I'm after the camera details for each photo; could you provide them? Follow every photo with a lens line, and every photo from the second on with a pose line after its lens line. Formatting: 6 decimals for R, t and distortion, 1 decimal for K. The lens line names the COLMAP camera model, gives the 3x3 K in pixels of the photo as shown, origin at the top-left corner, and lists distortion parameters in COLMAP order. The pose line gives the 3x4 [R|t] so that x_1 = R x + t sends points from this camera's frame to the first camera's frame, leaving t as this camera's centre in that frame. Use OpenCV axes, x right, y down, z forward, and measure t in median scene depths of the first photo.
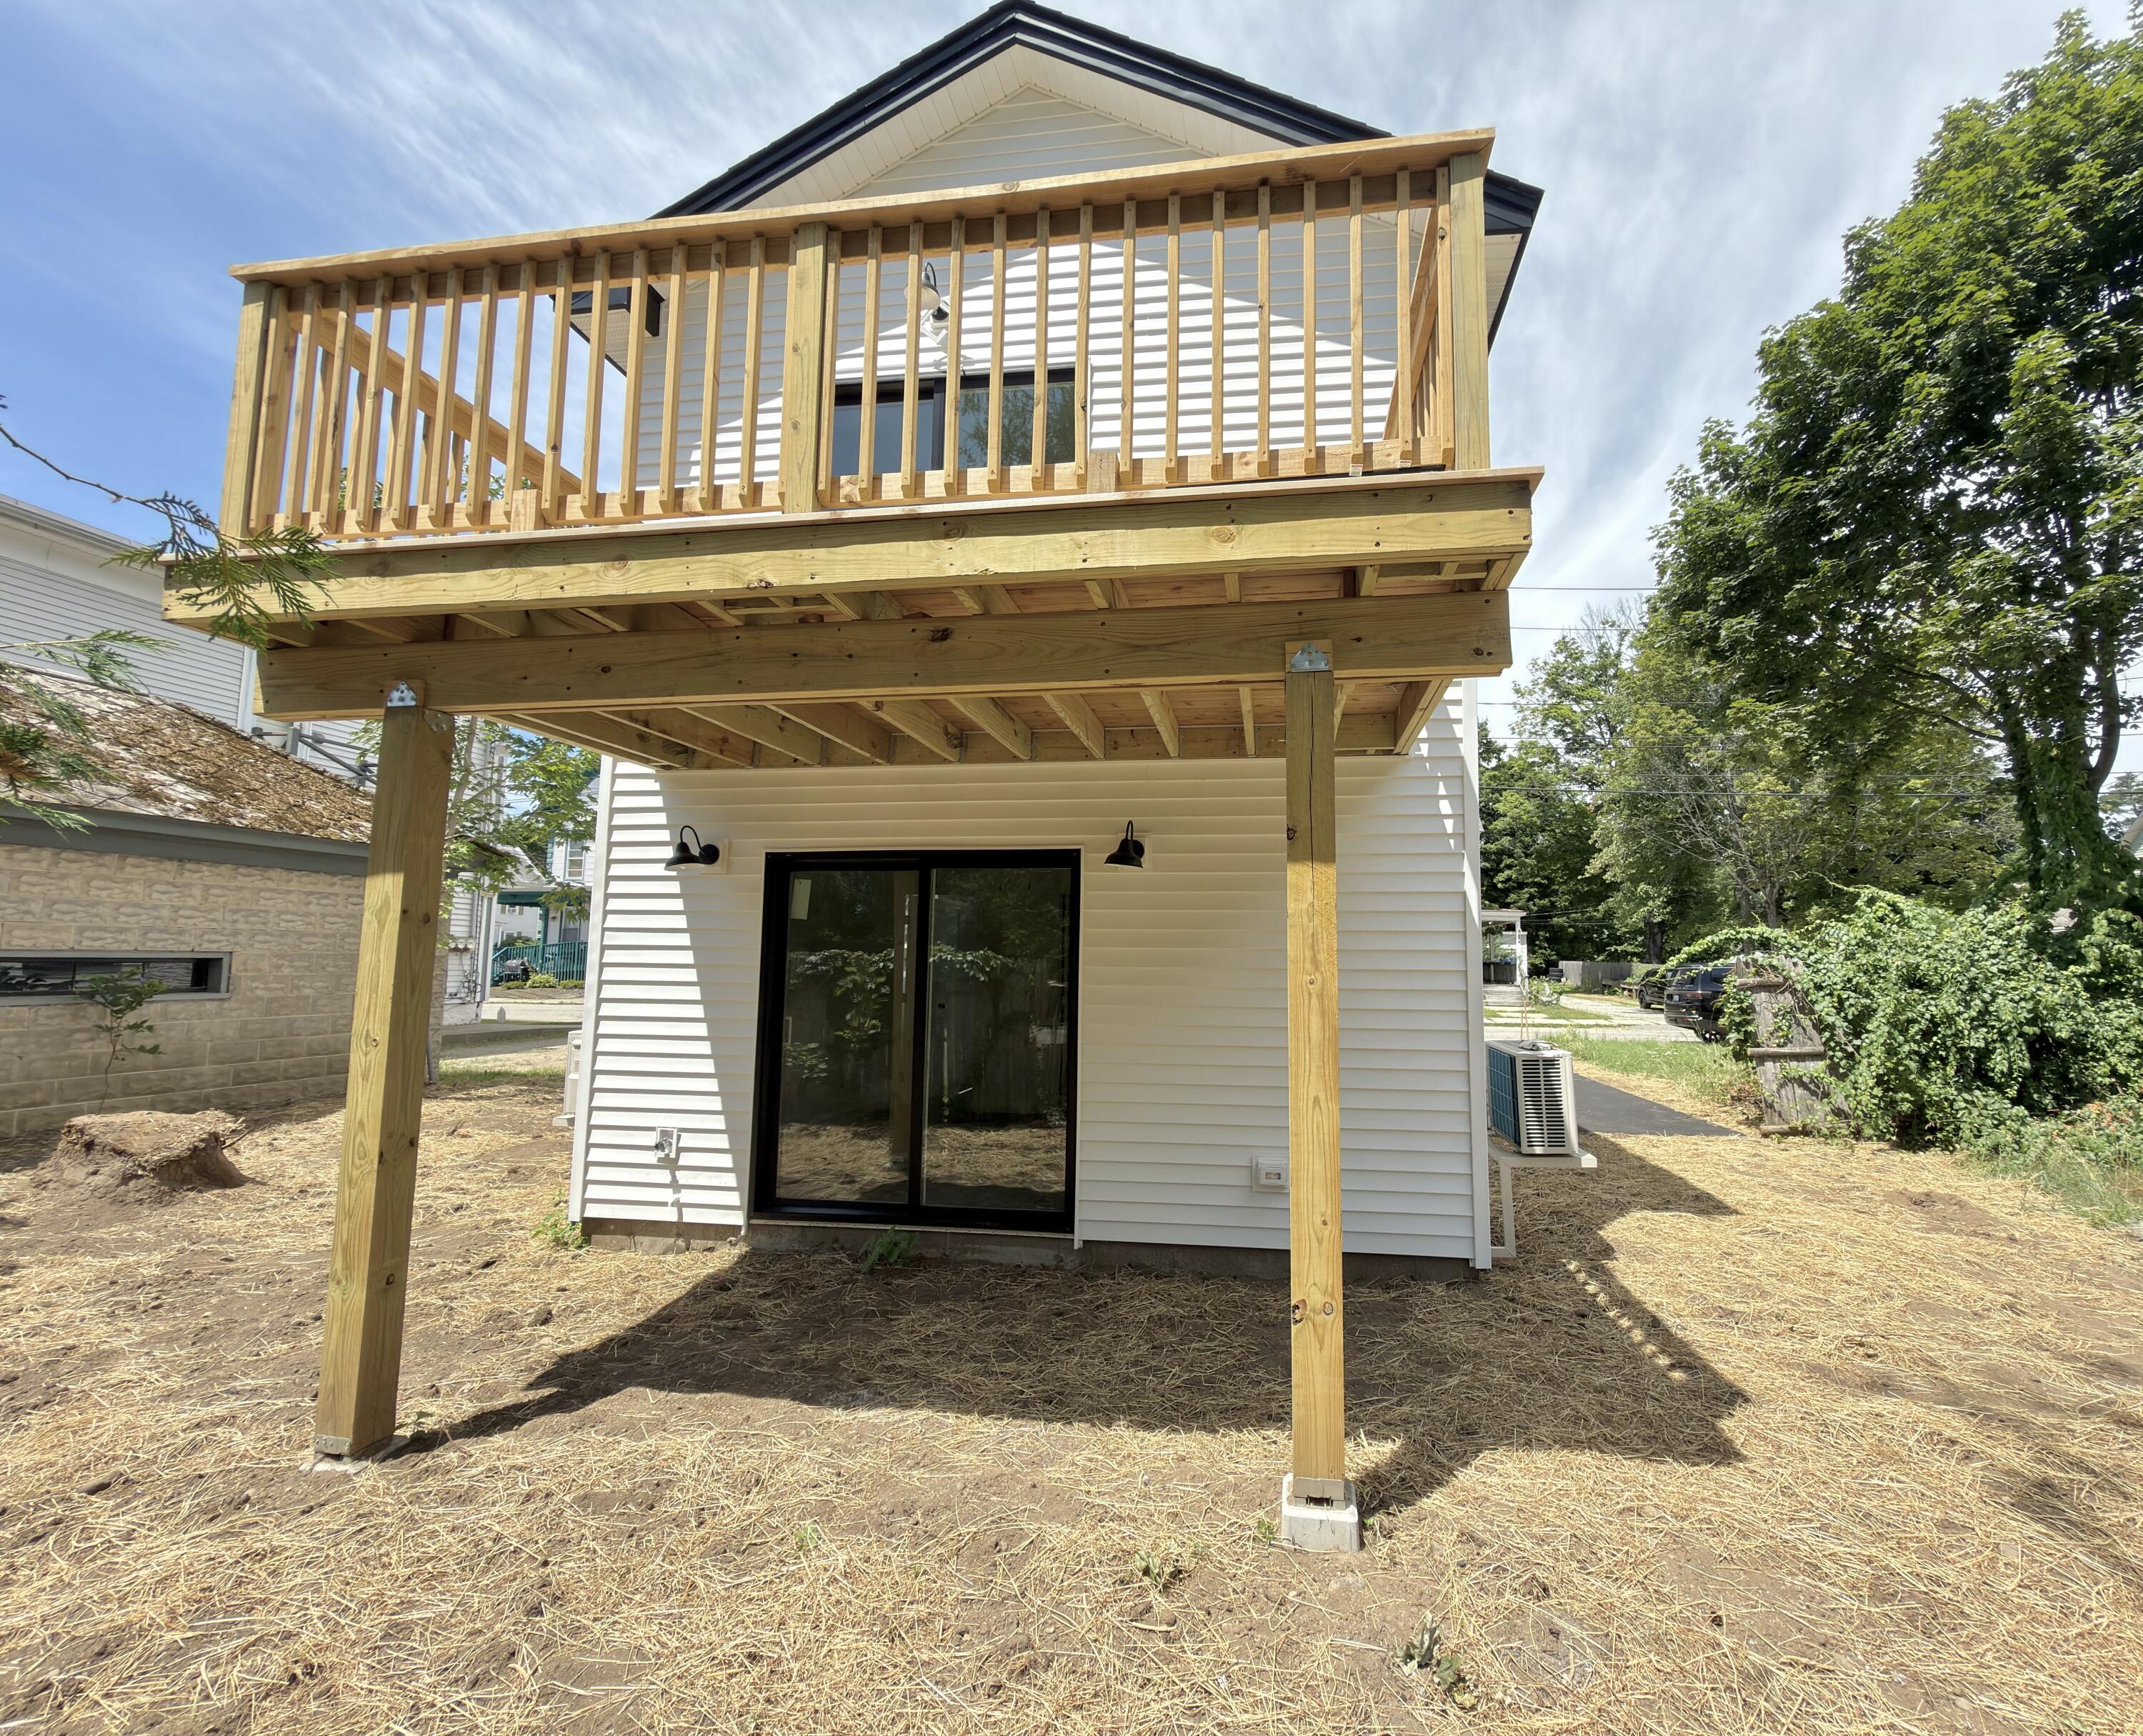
lens RADIAL K [[1046.8, 0, 1083.0], [0, 1046.8, 858.8], [0, 0, 1]] dist [0.003162, 0.001384]
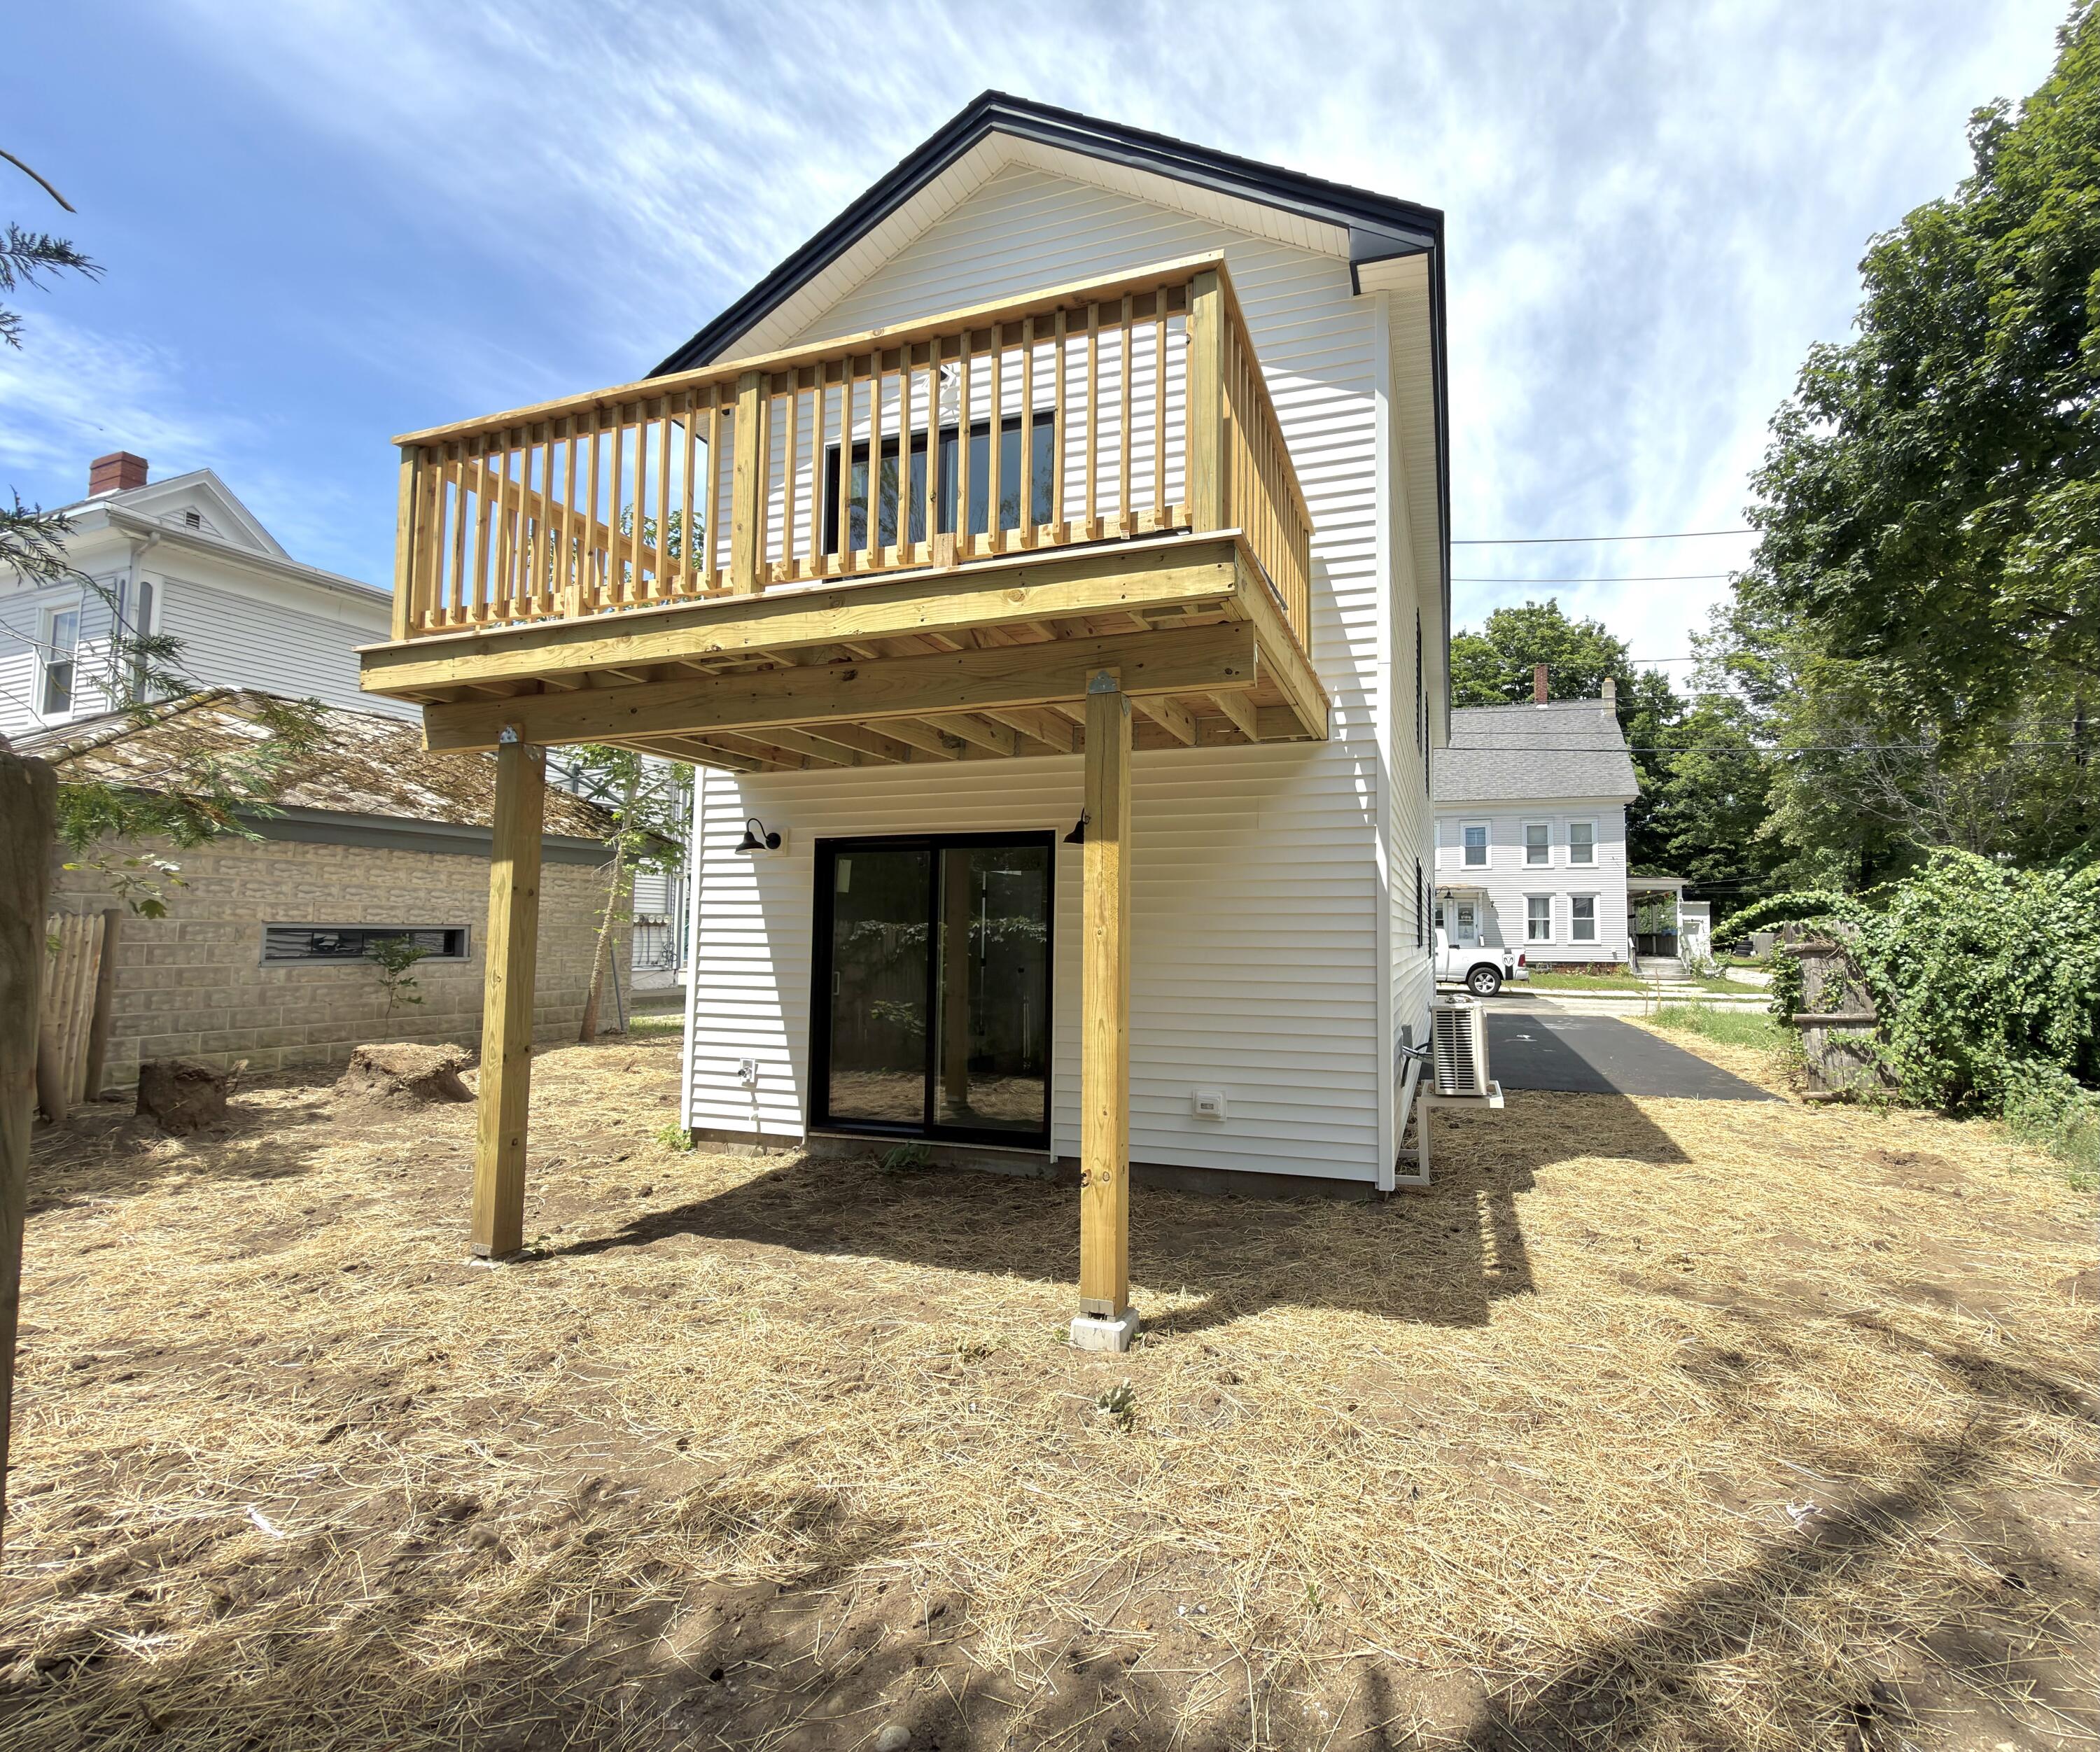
lens RADIAL K [[1051.1, 0, 1047.7], [0, 1051.1, 877.4], [0, 0, 1]] dist [0.010043, 0.000322]
pose [[0.977946, -0.013974, -0.208391, 0.250621], [0.022439, 0.999014, 0.038315, -0.001985], [0.207650, -0.042146, 0.977295, -0.172621]]
